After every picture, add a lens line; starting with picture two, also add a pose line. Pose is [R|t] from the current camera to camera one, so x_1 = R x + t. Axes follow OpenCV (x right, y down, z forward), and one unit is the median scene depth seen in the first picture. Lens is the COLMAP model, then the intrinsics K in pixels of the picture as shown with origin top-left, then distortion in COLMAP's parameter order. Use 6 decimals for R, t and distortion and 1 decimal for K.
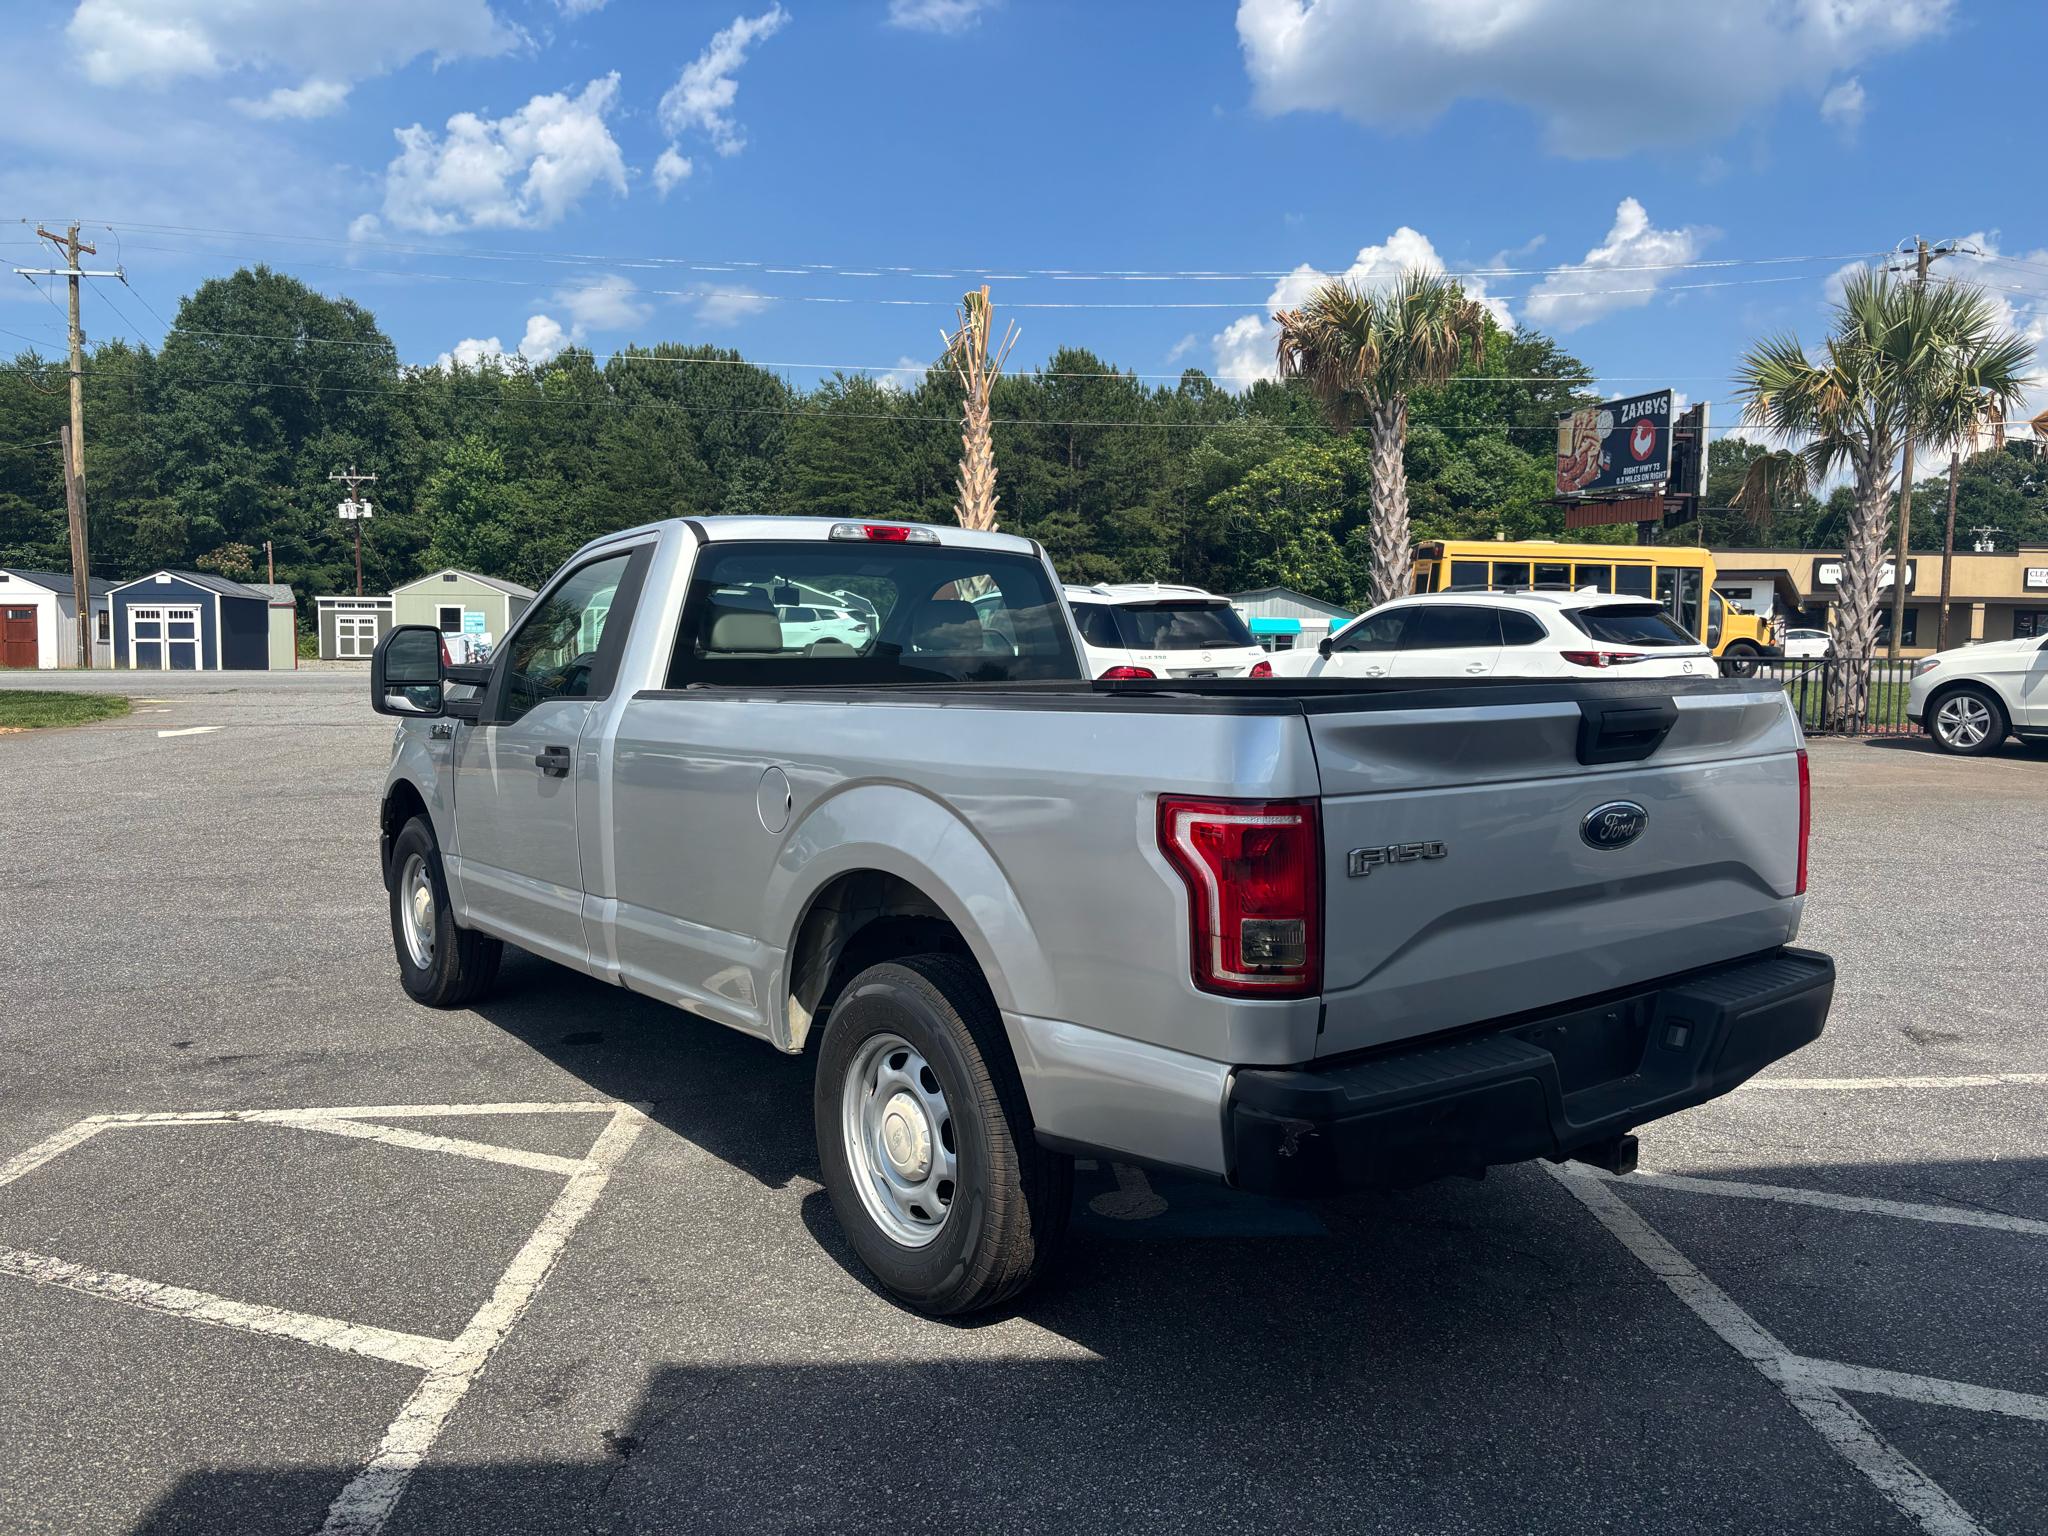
lens RADIAL K [[1553.4, 0, 1028.1], [0, 1553.4, 758.6], [0, 0, 1]] dist [0.037618, -0.042379]
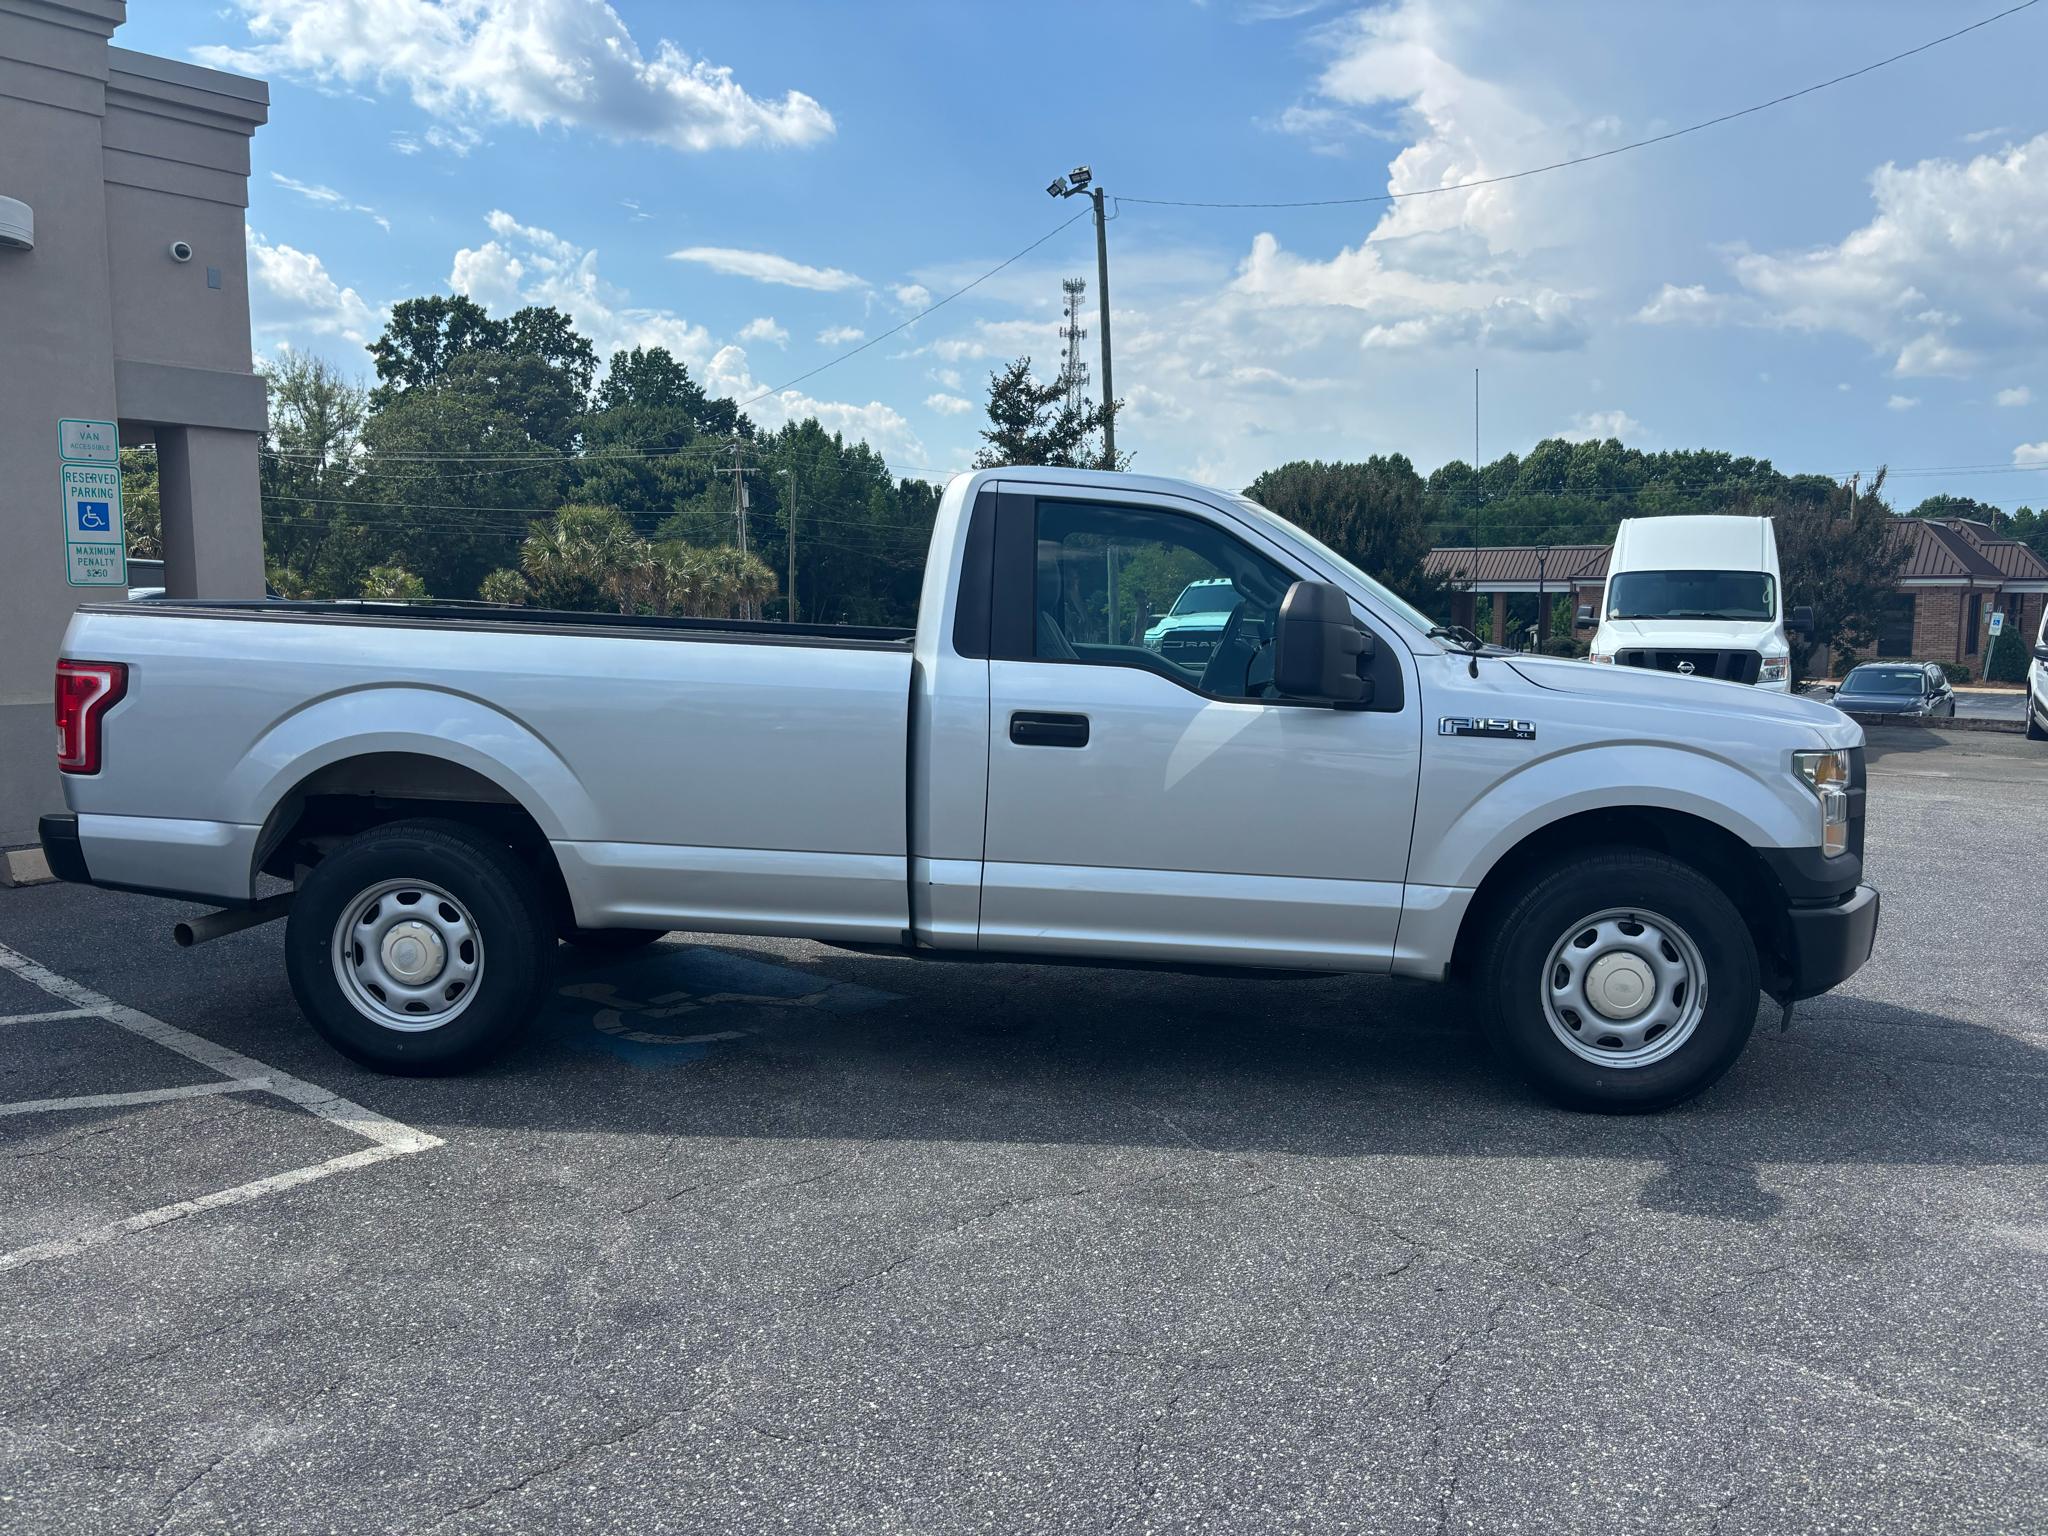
lens RADIAL K [[1553.4, 0, 1040.4], [0, 1553.4, 759.6], [0, 0, 1]] dist [0.037618, -0.042379]
pose [[-0.656583, 0.065374, -0.751415, 0.751218], [-0.079351, 0.984721, 0.155009, -0.149733], [0.750068, 0.161402, -0.641364, 1.950014]]
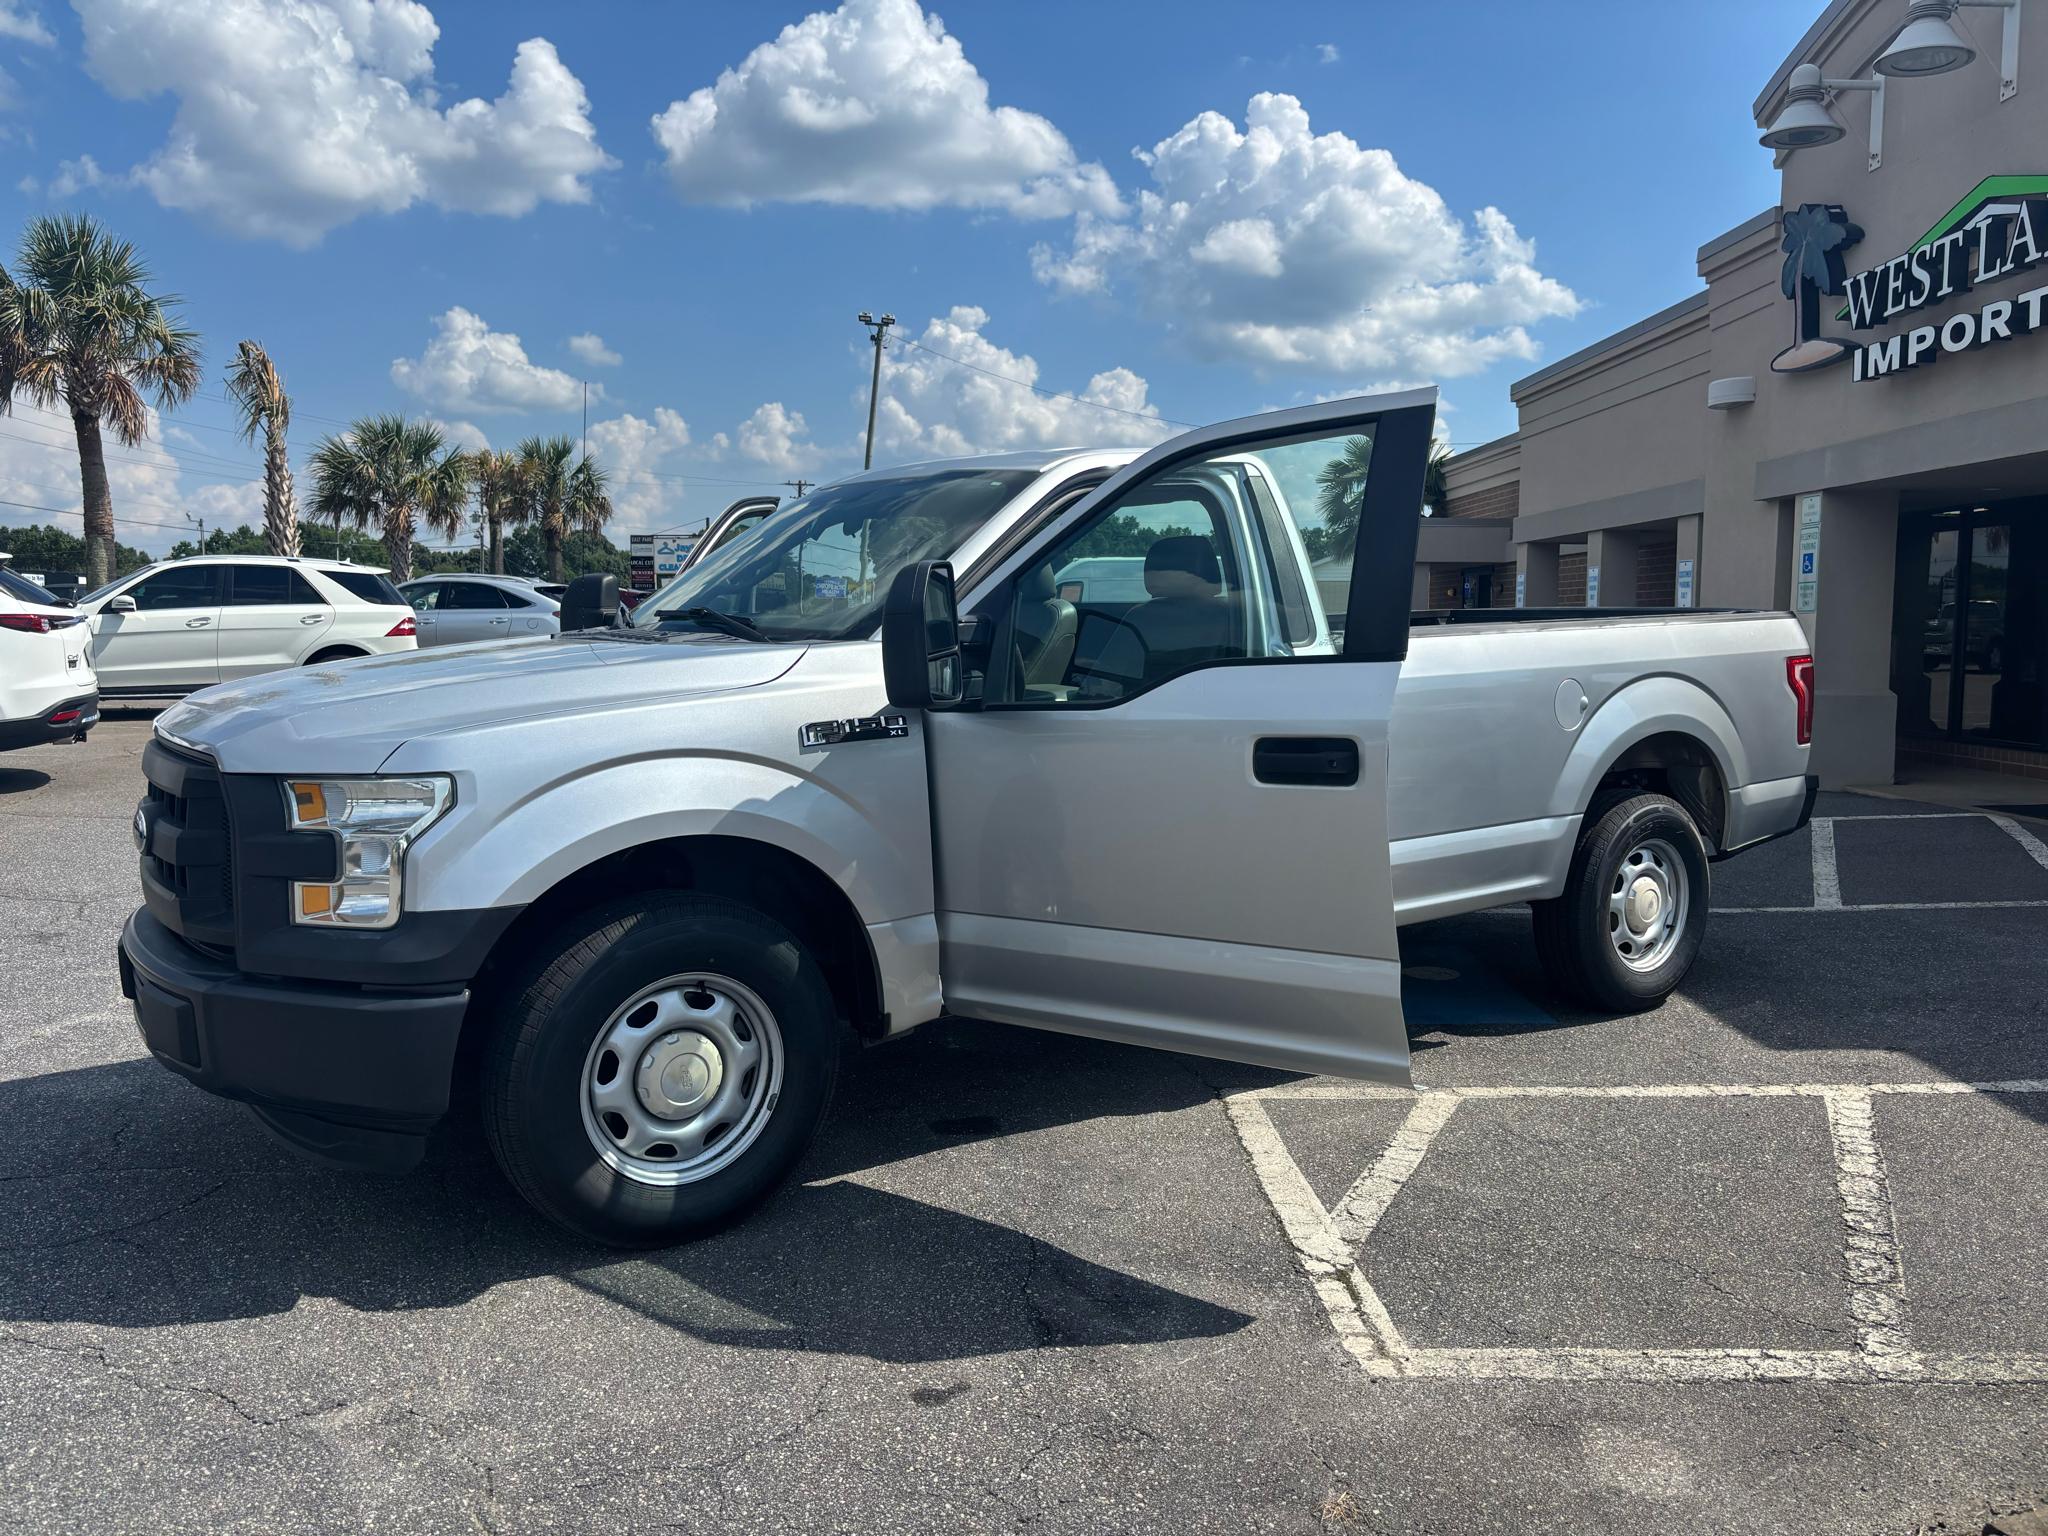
lens RADIAL K [[1553.4, 0, 1027.8], [0, 1553.4, 770.0], [0, 0, 1]] dist [0.037618, -0.042379]
pose [[0.043657, -0.103784, 0.993641, -1.250142], [0.080060, 0.991754, 0.100070, -0.072583], [-0.995834, 0.075182, 0.051606, 1.159668]]
